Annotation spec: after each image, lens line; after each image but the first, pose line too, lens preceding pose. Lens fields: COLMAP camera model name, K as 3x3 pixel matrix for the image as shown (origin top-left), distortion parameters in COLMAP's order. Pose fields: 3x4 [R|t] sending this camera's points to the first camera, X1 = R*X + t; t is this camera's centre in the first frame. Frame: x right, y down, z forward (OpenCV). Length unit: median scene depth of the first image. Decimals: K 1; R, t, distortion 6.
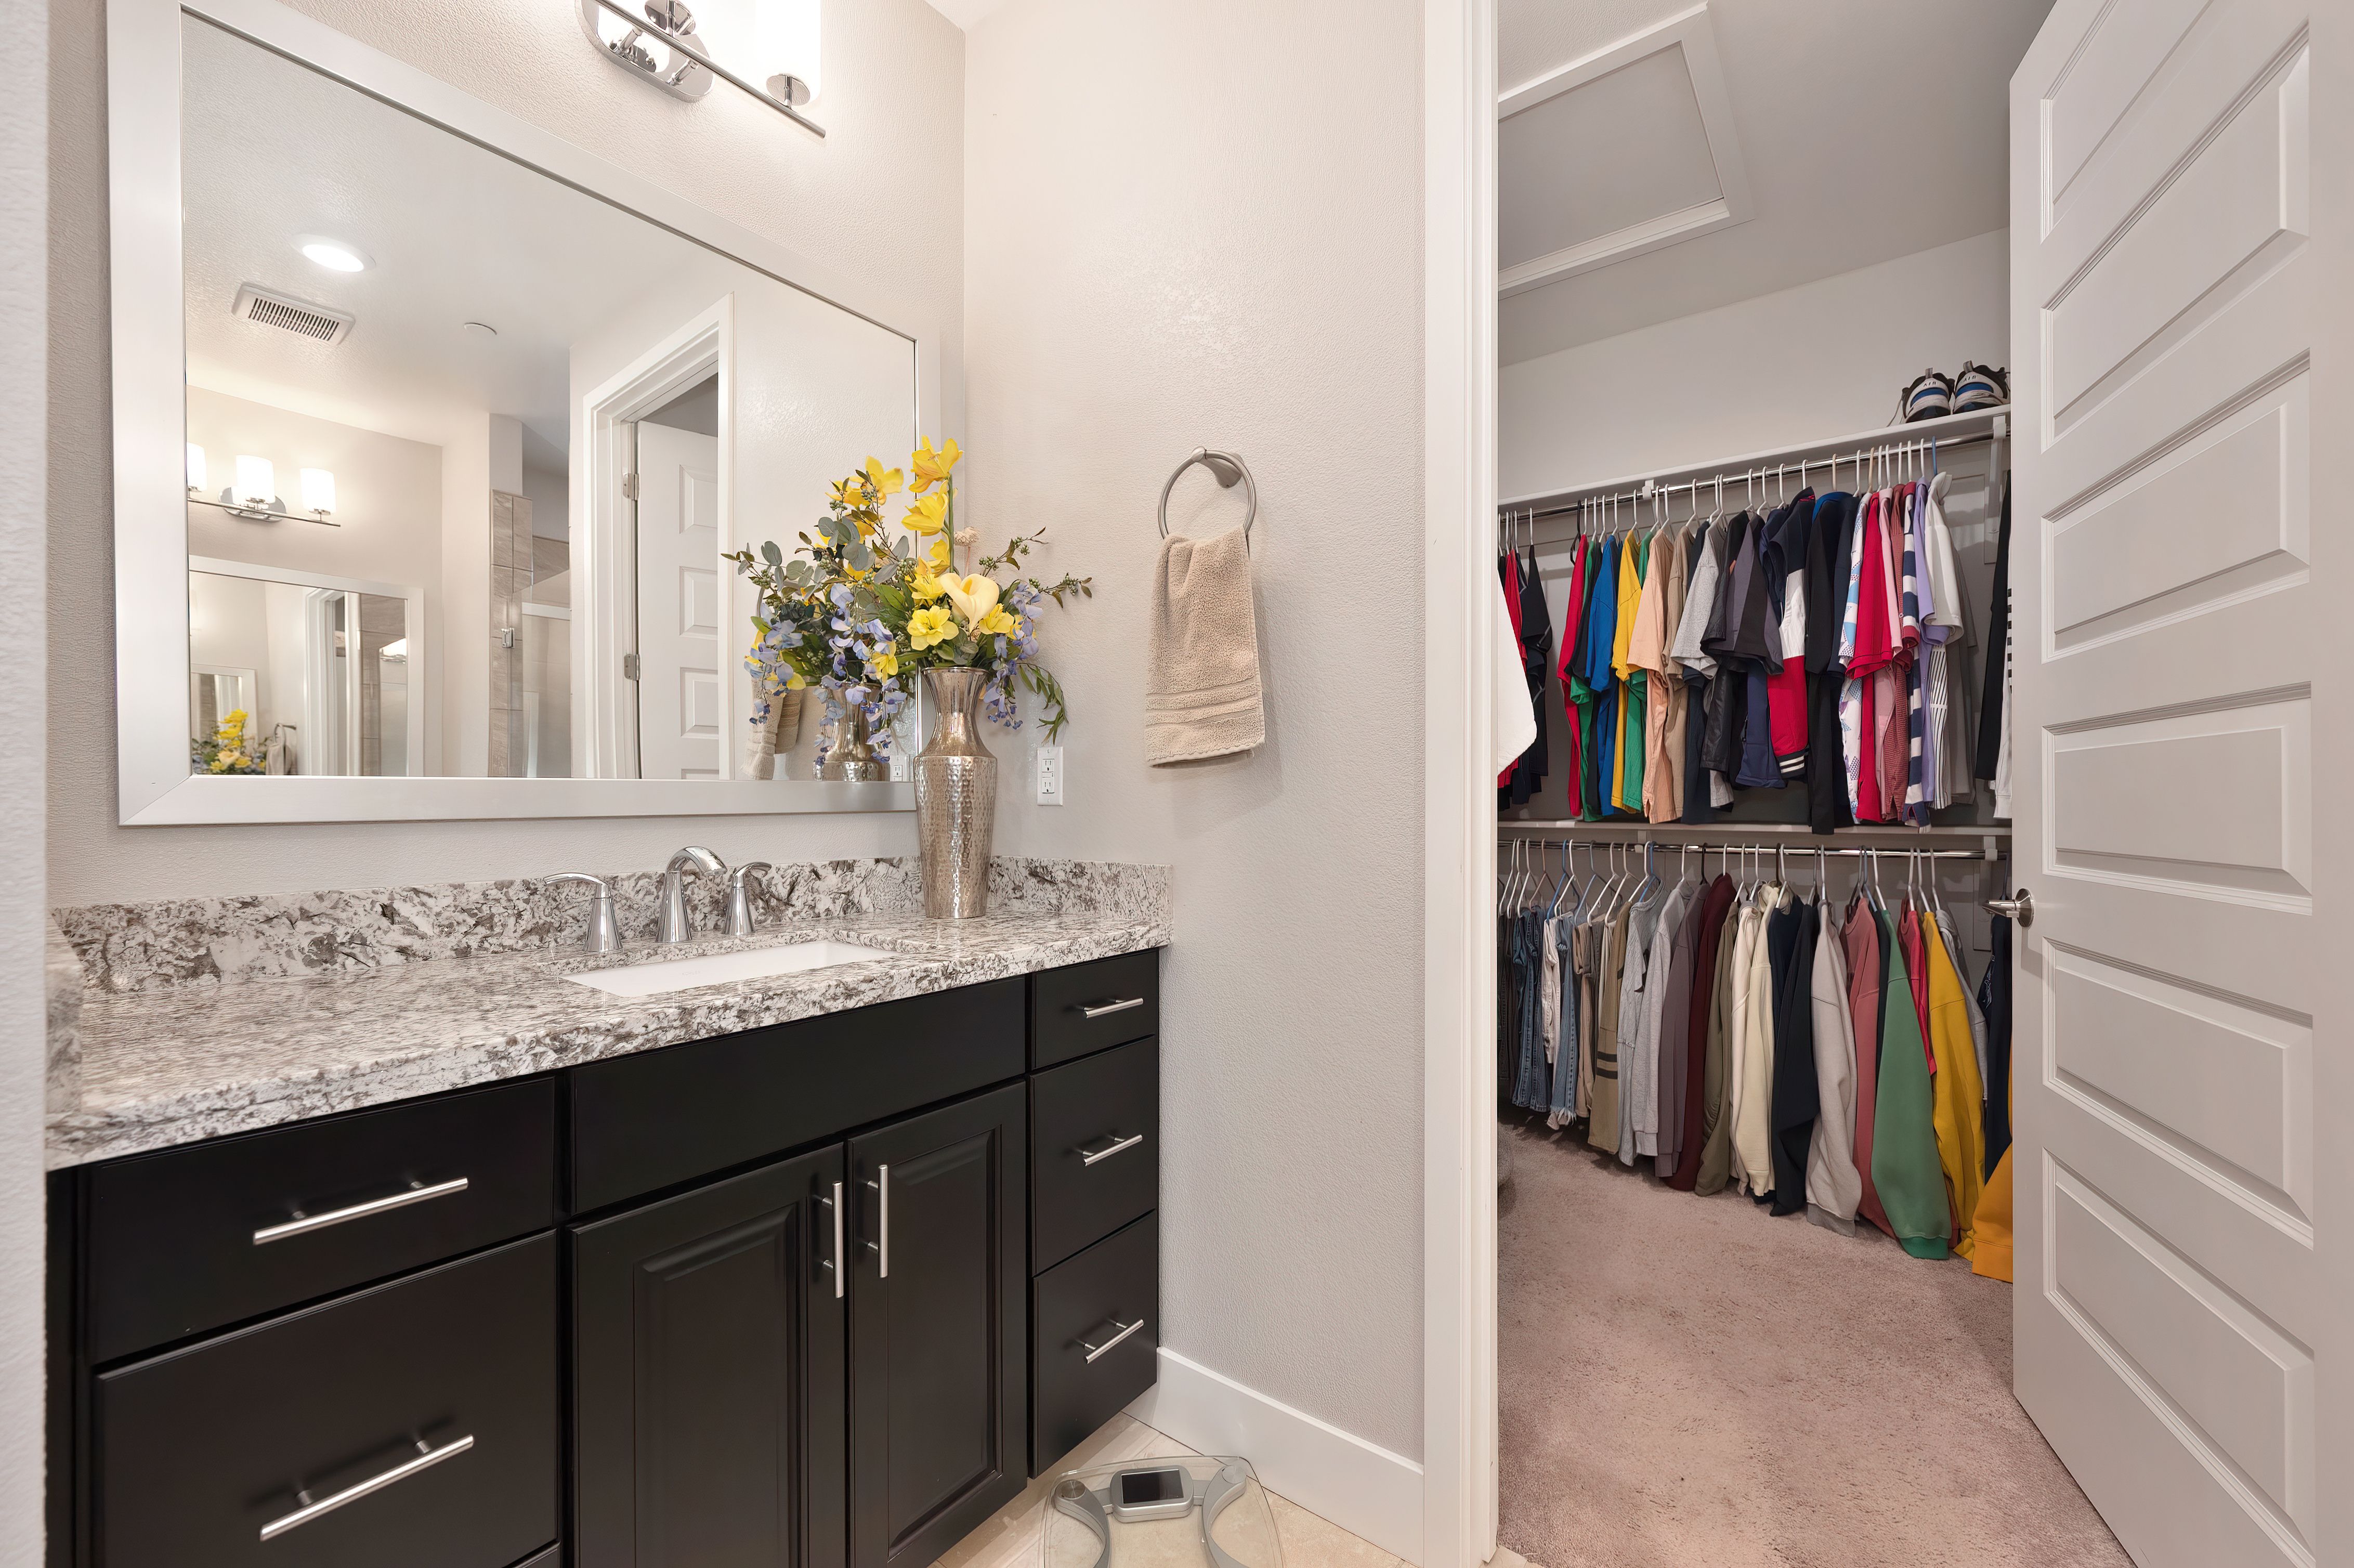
lens RADIAL K [[939.5, 0, 1183.0], [0, 939.5, 796.7], [0, 0, 1]] dist [-0.018746, -0.000141]
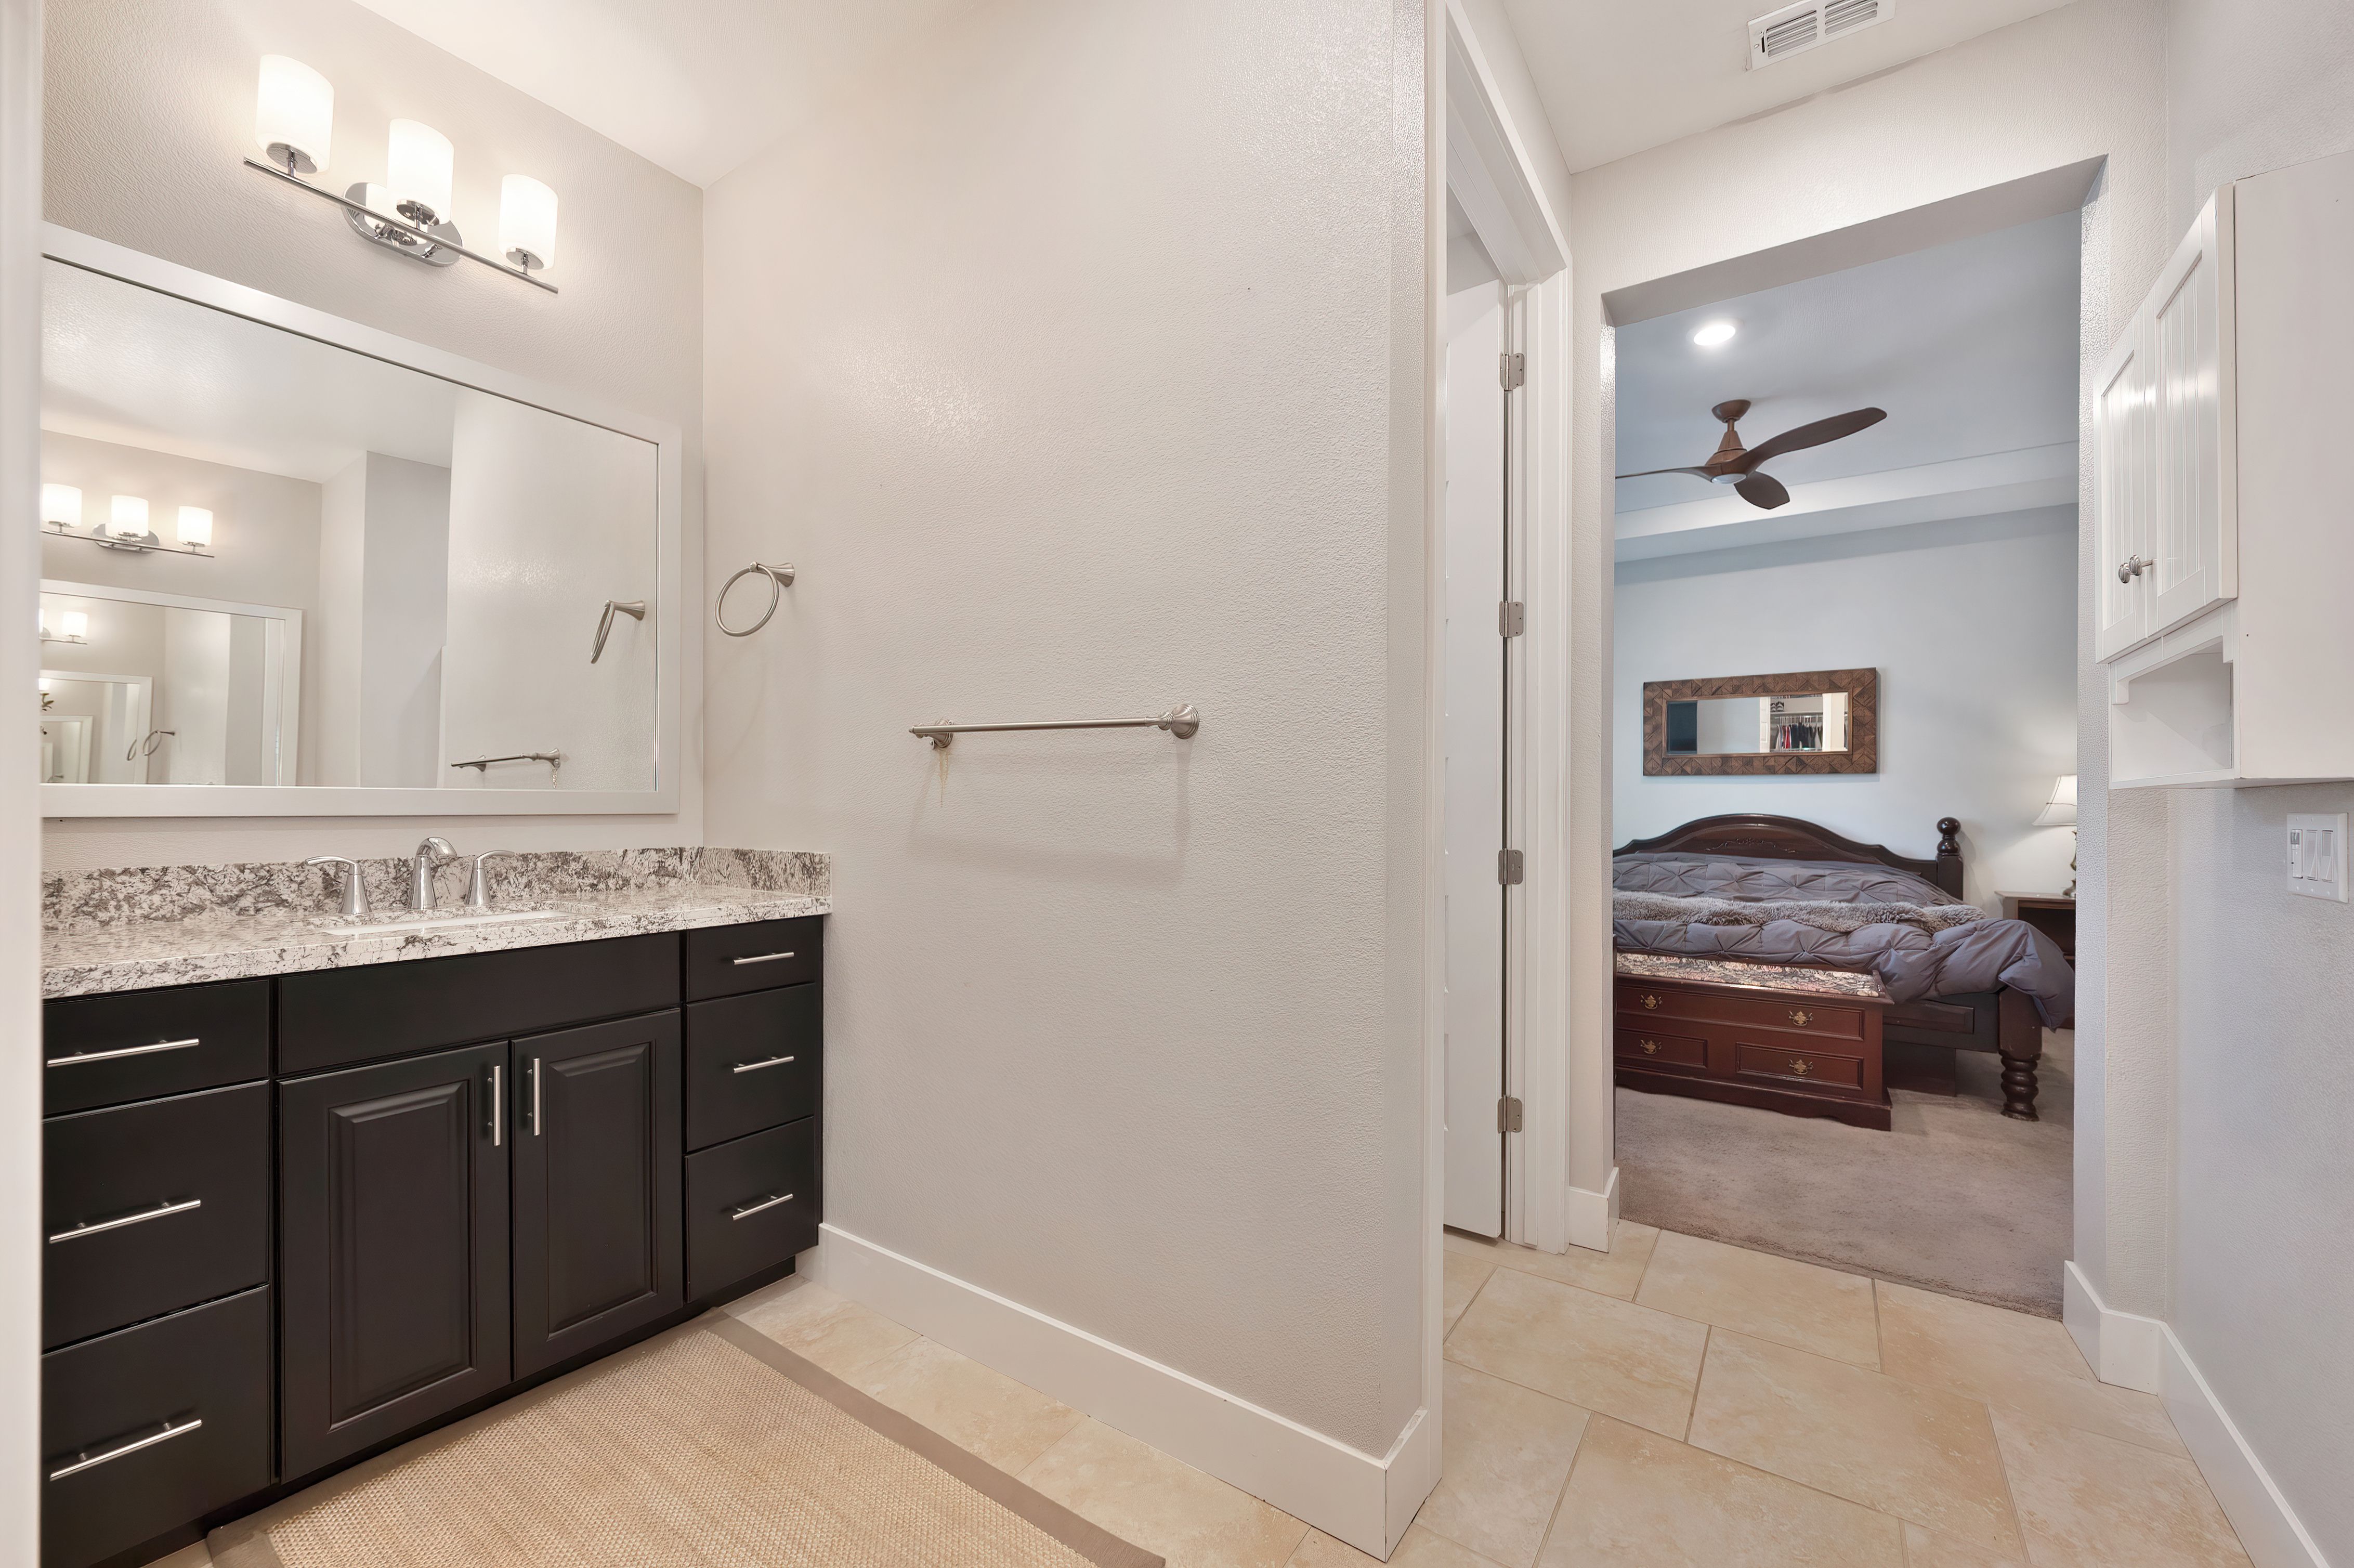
lens RADIAL K [[930.1, 0, 1181.8], [0, 930.1, 806.1], [0, 0, 1]] dist [-0.001125, -0.000118]
pose [[0.999201, 0.000360, 0.039973, 0.688887], [-0.000215, 0.999993, -0.003617, 0.017012], [-0.039974, 0.003605, 0.999194, -0.524532]]
